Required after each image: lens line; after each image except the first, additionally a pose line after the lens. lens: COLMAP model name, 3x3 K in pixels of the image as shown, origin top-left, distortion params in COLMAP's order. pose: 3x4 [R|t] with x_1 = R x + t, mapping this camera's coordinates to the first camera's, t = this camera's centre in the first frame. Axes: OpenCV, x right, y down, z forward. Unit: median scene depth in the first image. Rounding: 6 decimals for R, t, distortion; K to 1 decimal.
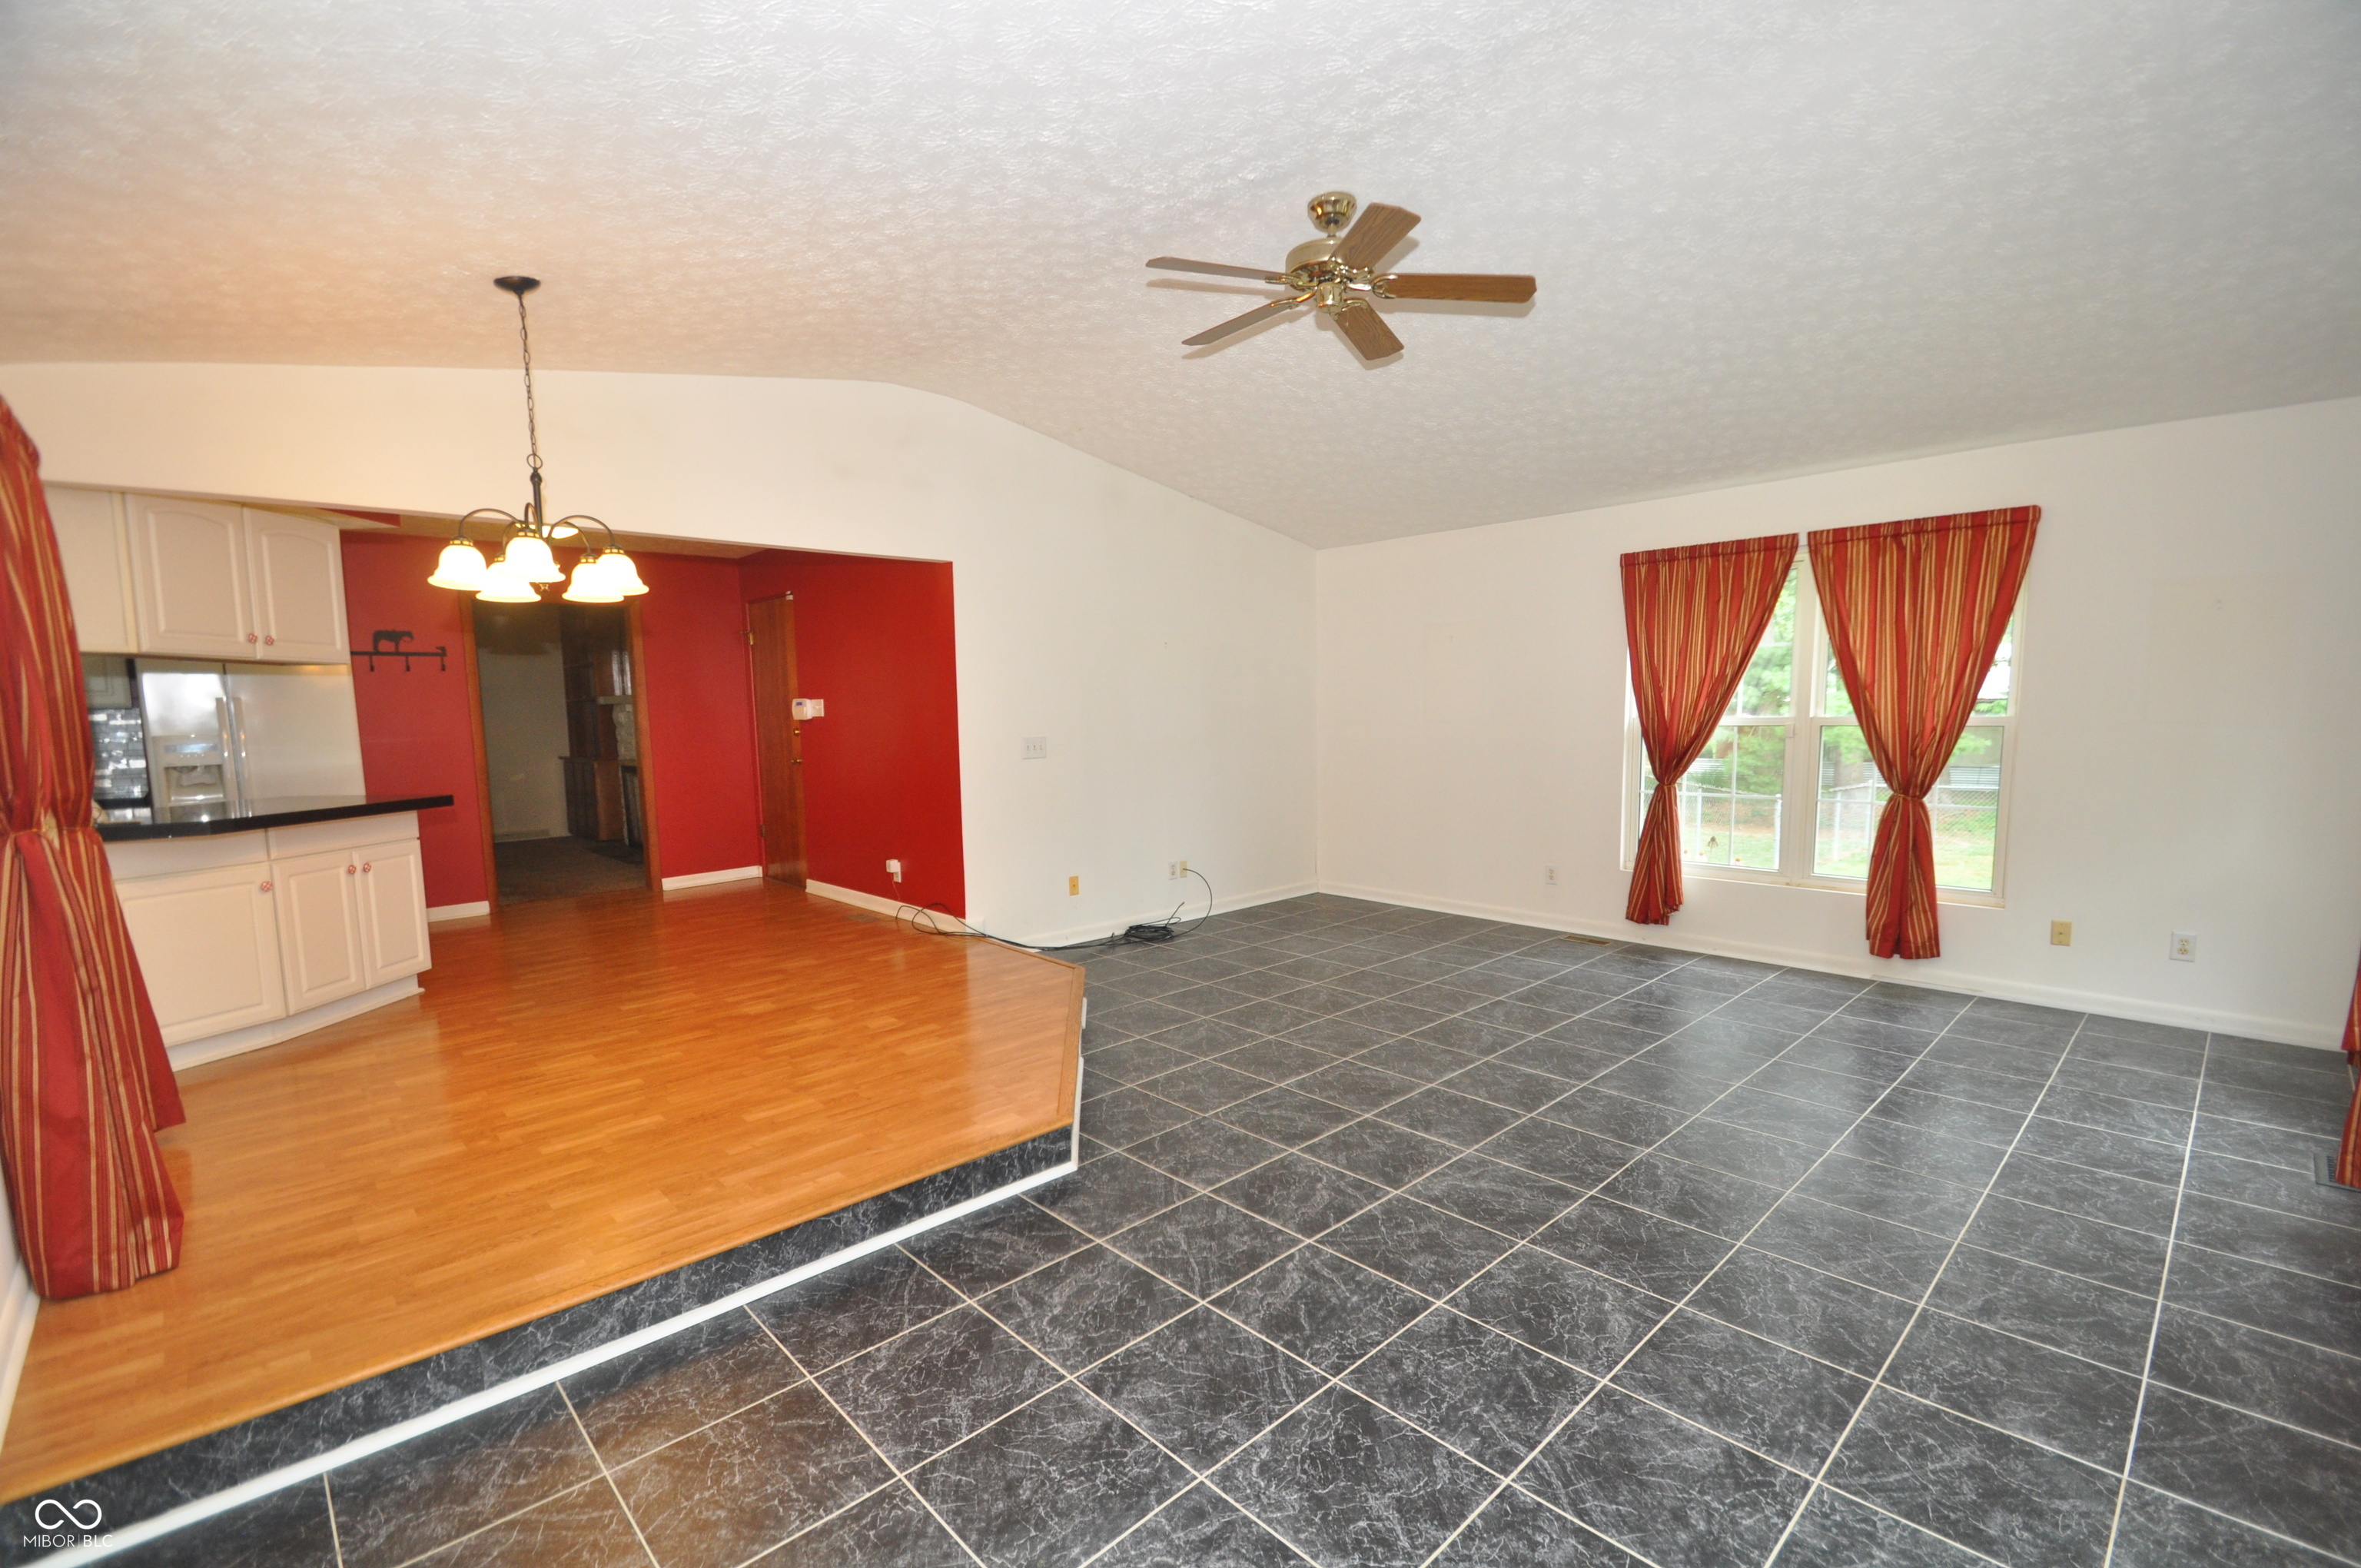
lens RADIAL K [[1032.6, 0, 1179.2], [0, 1032.6, 821.3], [0, 0, 1]] dist [0.013121, -0.016241]
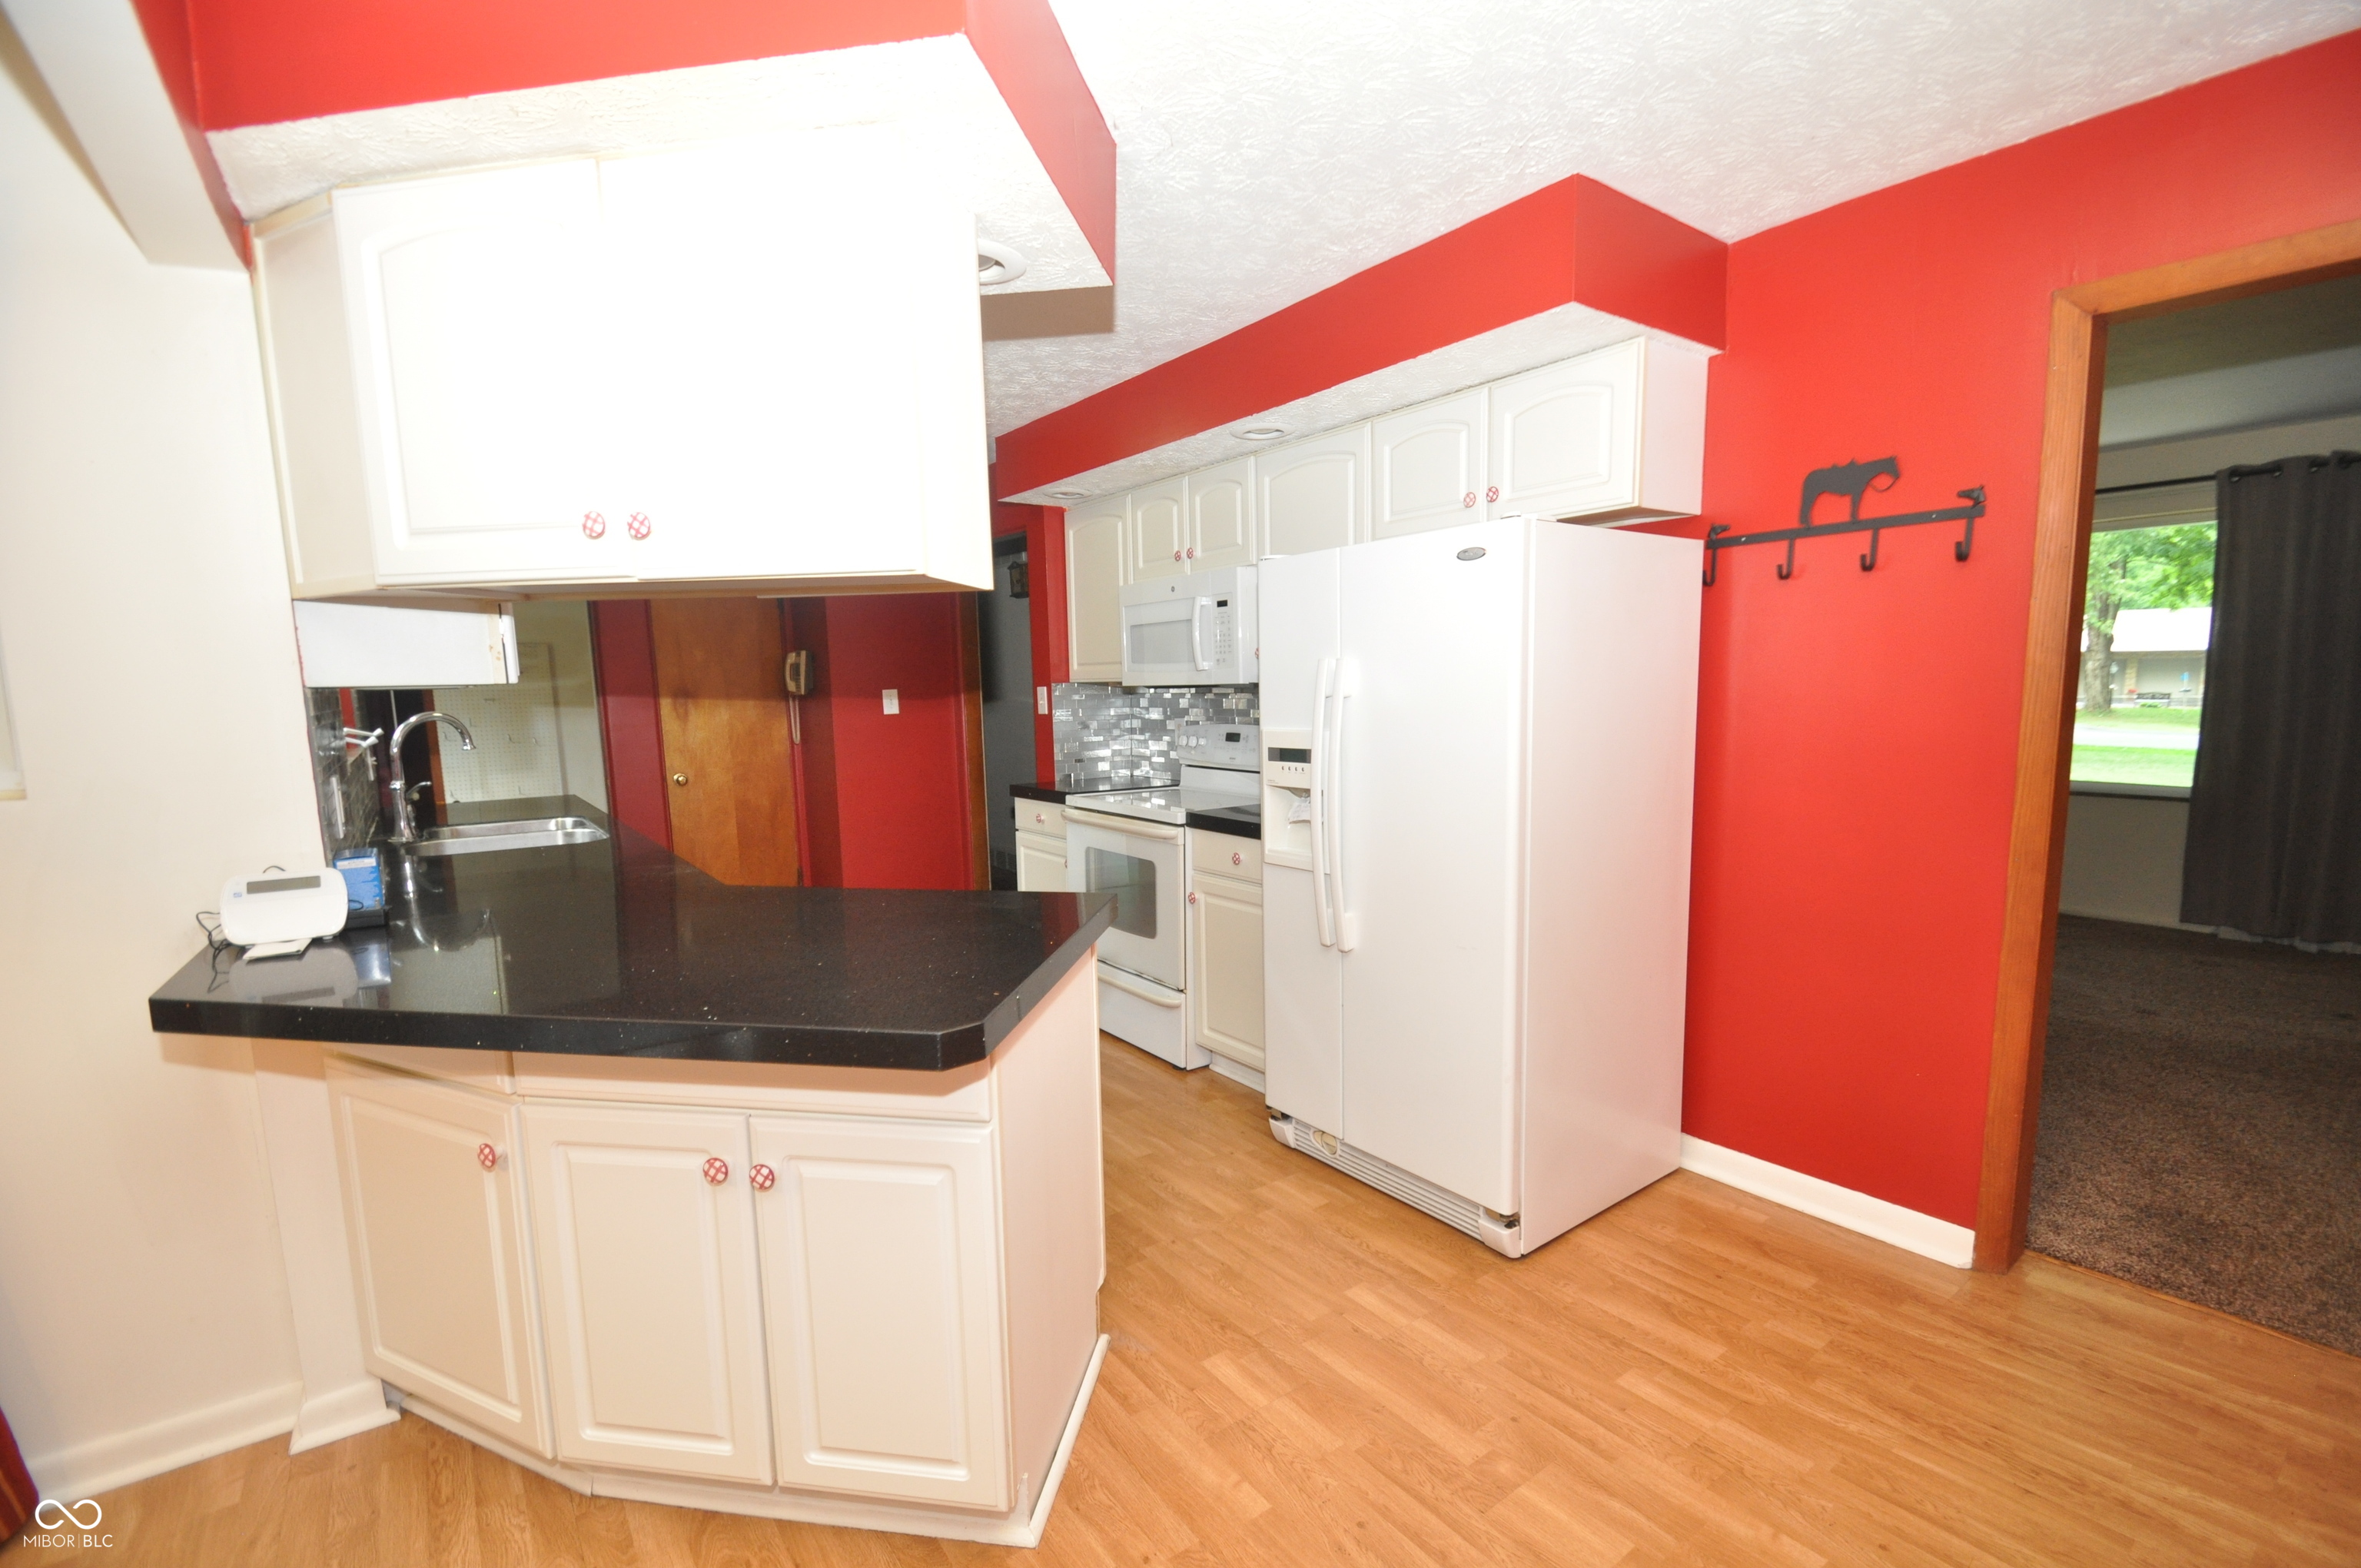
lens RADIAL K [[1027.7, 0, 1178.3], [0, 1027.7, 821.8], [0, 0, 1]] dist [0.013102, -0.016051]
pose [[-0.127986, 0.150837, -0.980239, -0.549549], [-0.085217, 0.983039, 0.162394, -0.154947], [0.988108, 0.104317, -0.112961, 1.305728]]
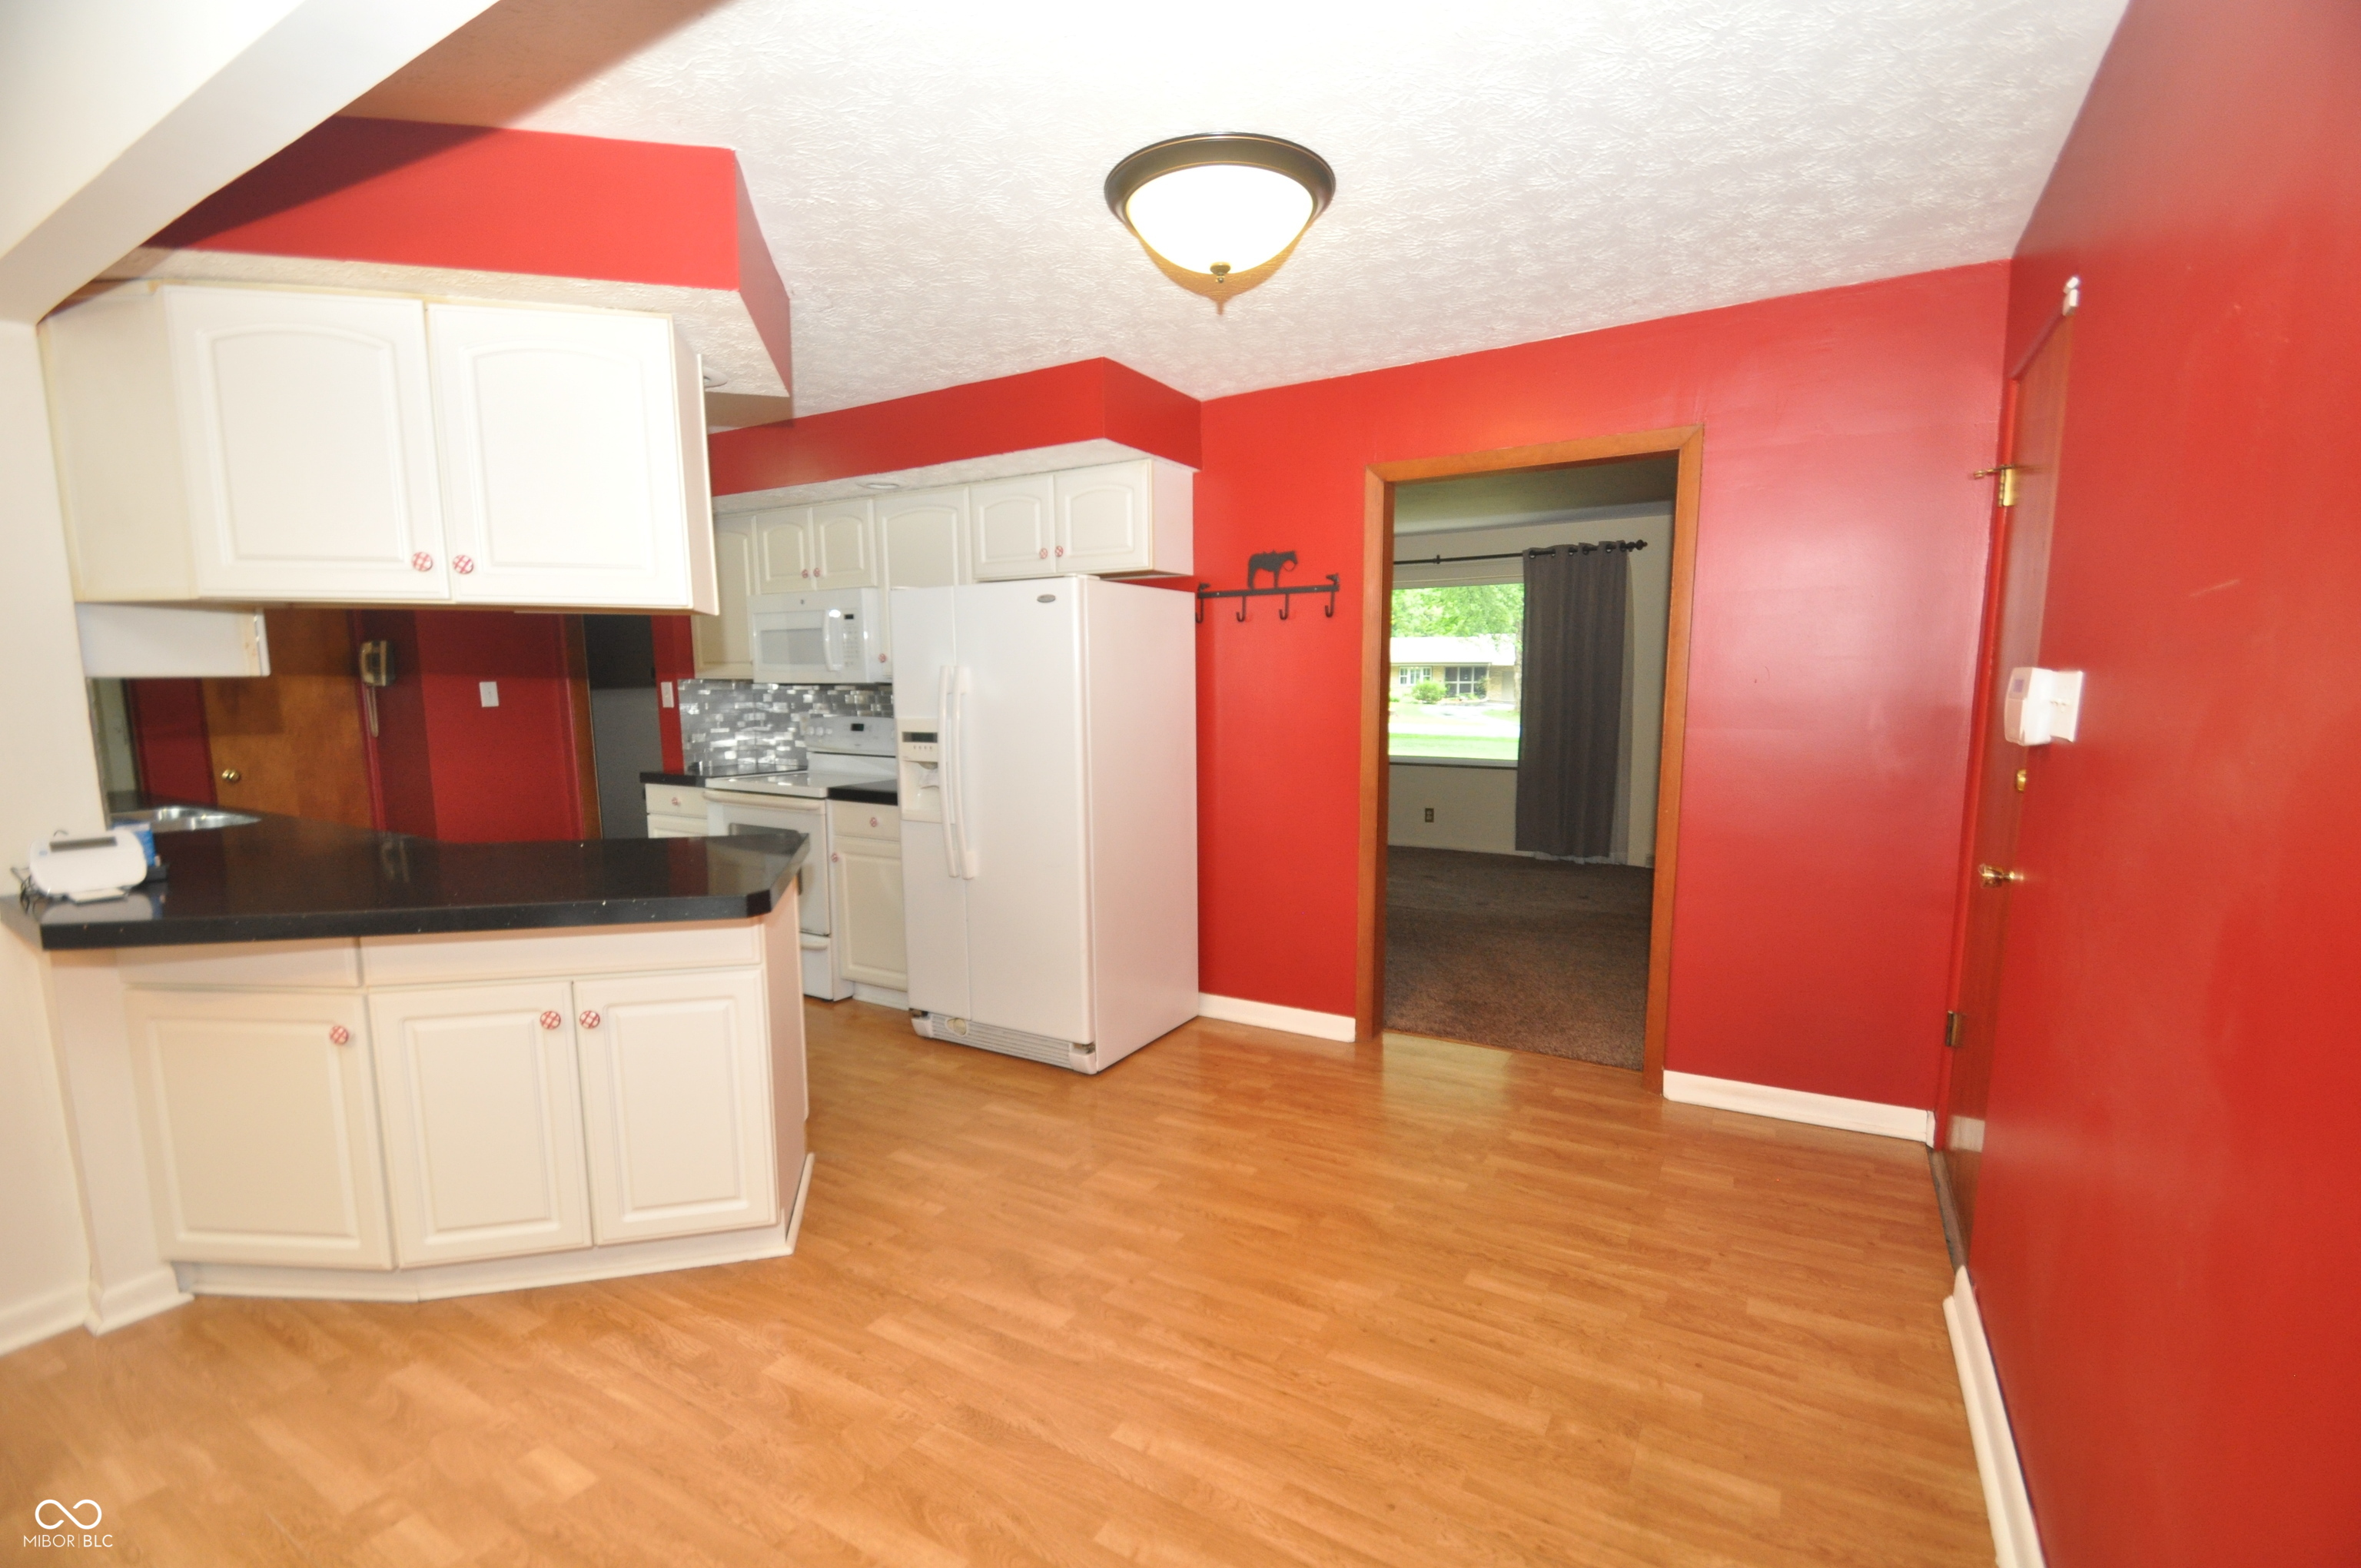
lens RADIAL K [[1032.6, 0, 1179.2], [0, 1032.6, 821.3], [0, 0, 1]] dist [0.013121, -0.016241]
pose [[0.267241, 0.147961, -0.952203, -0.282056], [-0.104466, 0.986766, 0.124013, -0.158095], [0.957950, 0.066332, 0.279162, 1.265048]]
